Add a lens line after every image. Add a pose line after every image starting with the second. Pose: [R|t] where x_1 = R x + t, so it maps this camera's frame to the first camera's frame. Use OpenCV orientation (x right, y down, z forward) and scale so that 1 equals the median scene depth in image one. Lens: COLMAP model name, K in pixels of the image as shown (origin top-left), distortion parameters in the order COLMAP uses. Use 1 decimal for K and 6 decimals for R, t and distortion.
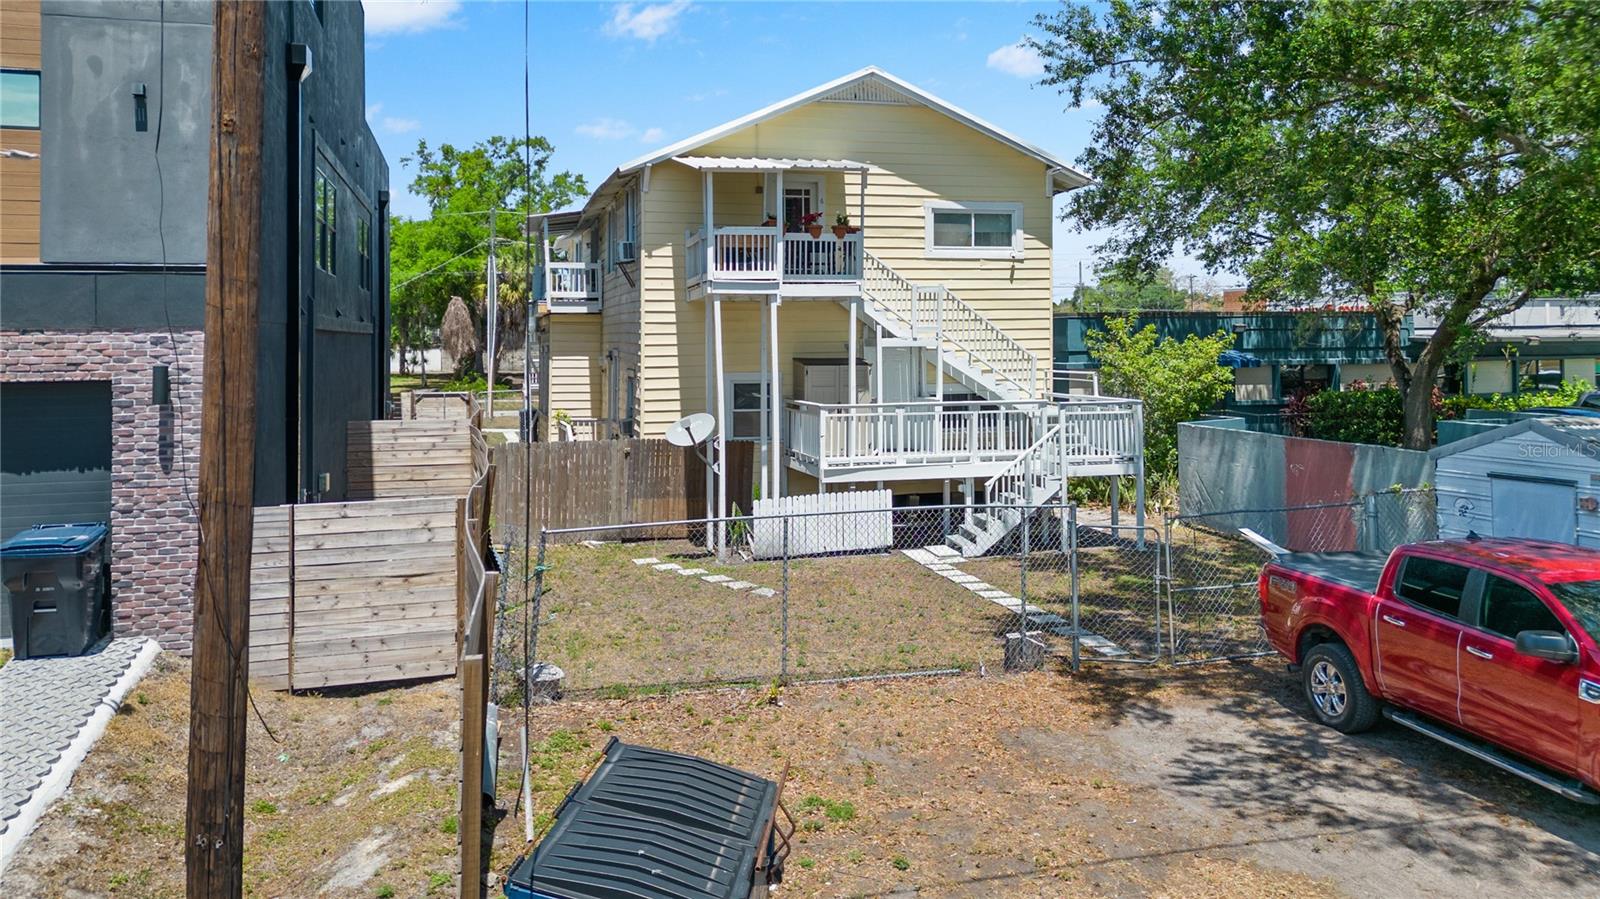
lens RADIAL K [[1212.2, 0, 772.2], [0, 1212.2, 331.4], [0, 0, 1]] dist [0.012407, -0.004362]
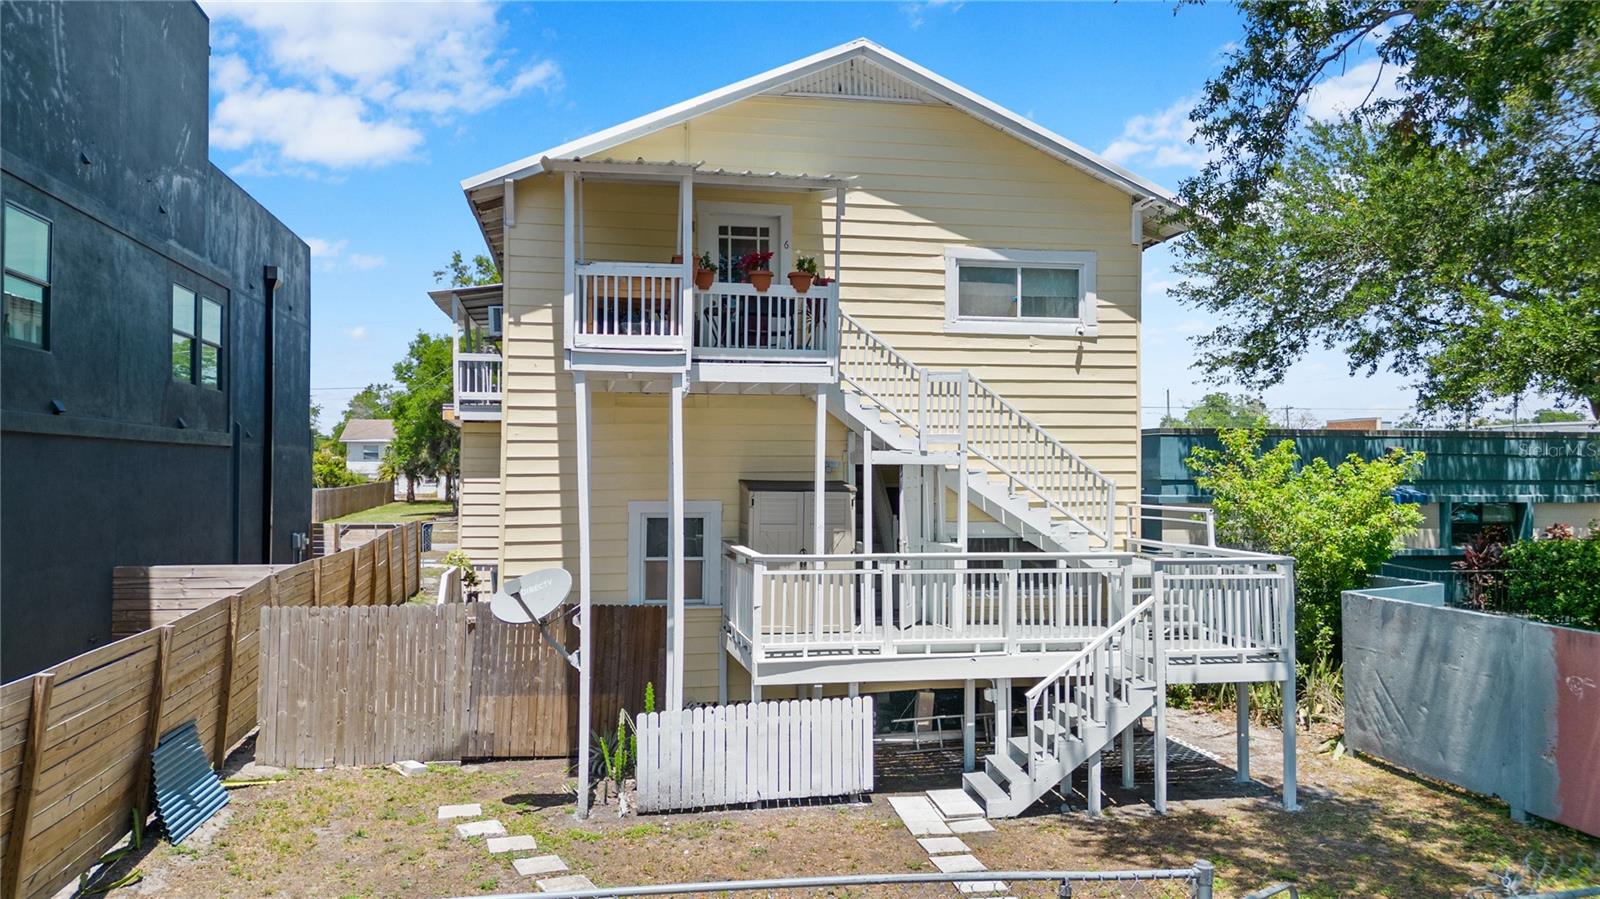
lens RADIAL K [[1212.2, 0, 771.3], [0, 1212.2, 430.6], [0, 0, 1]] dist [0.012407, -0.004362]
pose [[0.997880, 0.009369, -0.064397, 0.080356], [-0.011083, 0.999592, -0.026323, 0.012144], [0.064124, 0.026981, 0.997577, 0.361080]]
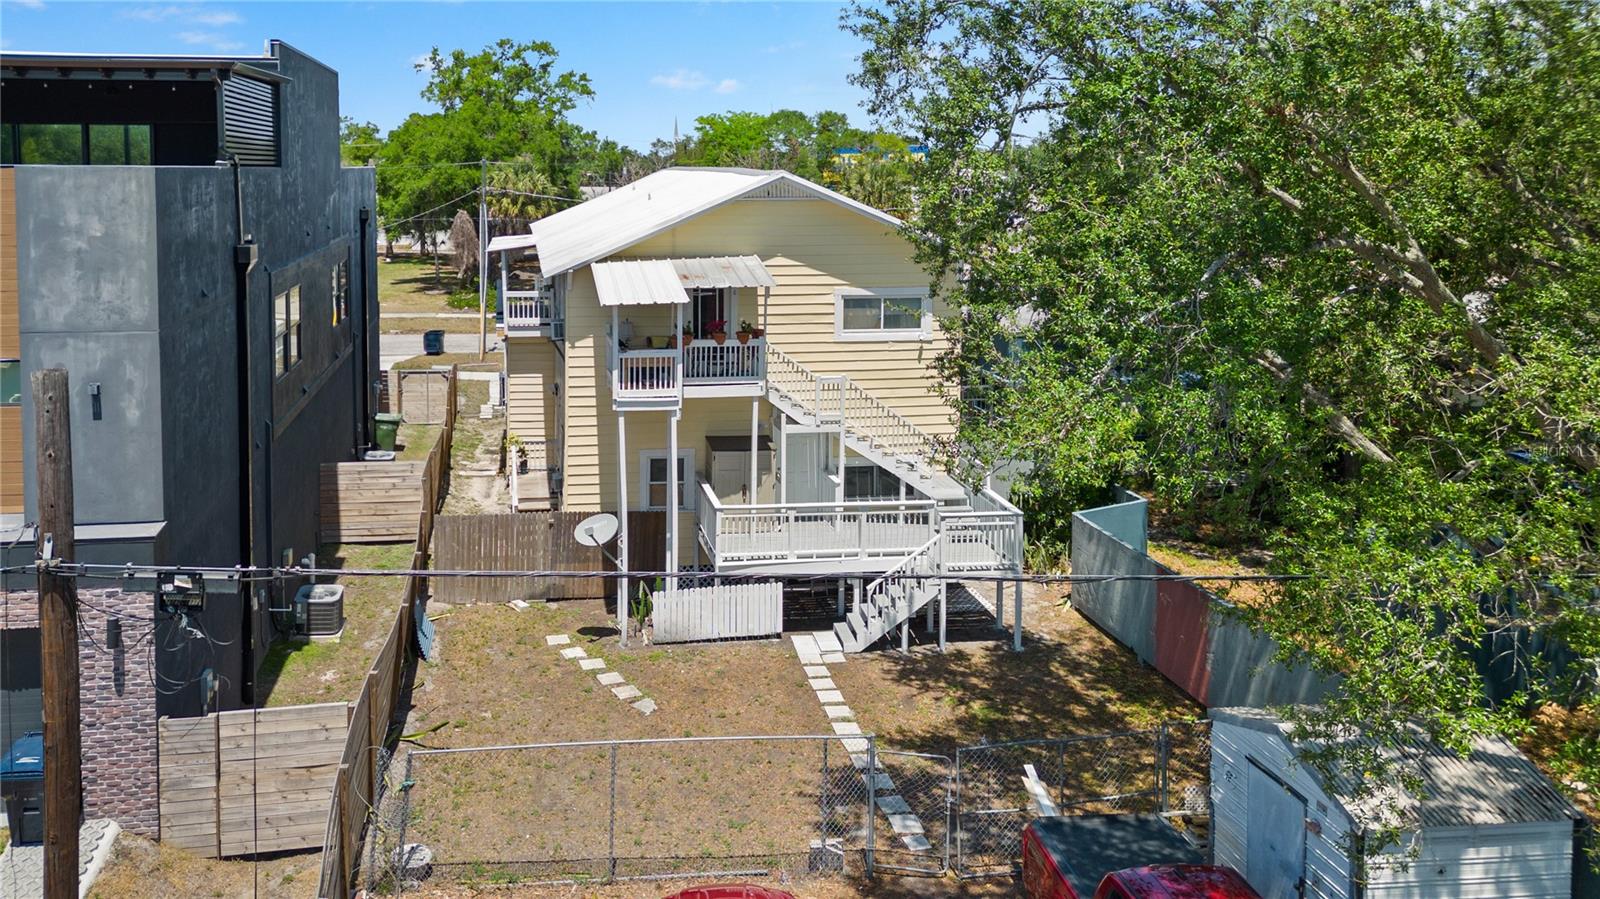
lens RADIAL K [[1212.2, 0, 619.9], [0, 1212.2, 275.6], [0, 0, 1]] dist [0.012407, -0.004362]
pose [[0.989498, 0.018921, -0.143303, 0.098652], [-0.007276, 0.996659, 0.081353, -0.219048], [0.144363, -0.079456, 0.986330, -0.073993]]
